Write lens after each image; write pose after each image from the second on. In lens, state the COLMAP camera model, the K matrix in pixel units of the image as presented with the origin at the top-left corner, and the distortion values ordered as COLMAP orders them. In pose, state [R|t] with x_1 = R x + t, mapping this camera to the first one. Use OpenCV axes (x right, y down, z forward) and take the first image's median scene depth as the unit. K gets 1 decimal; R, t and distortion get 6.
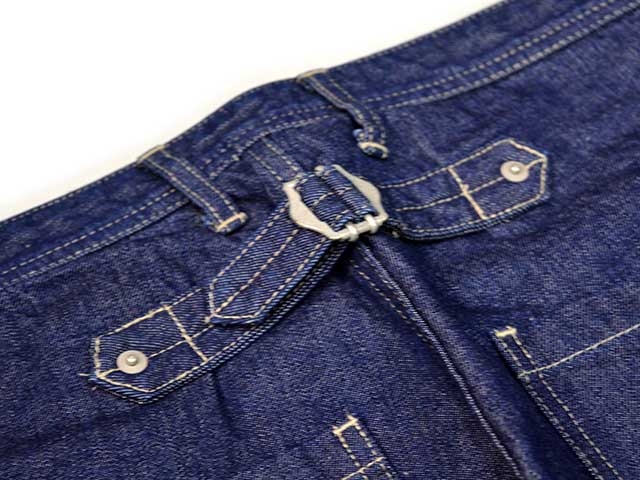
lens RADIAL K [[1667.4, 0, 320.0], [0, 1667.4, 240.0], [0, 0, 1]] dist [-0.006710, 0.563956]
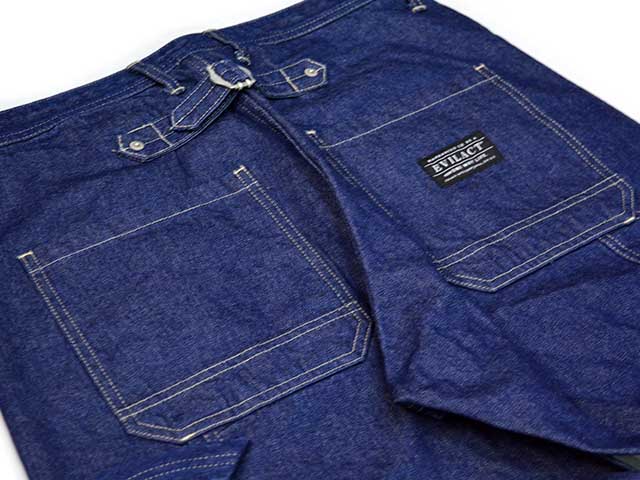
lens RADIAL K [[1190.6, 0, 320.0], [0, 1190.6, 240.0], [0, 0, 1]] dist [-0.035050, -0.026683]
pose [[0.987438, -0.003249, 0.157975, -0.113815], [0.010812, 0.998835, -0.047038, 0.249176], [-0.157639, 0.048155, 0.986322, -0.491673]]
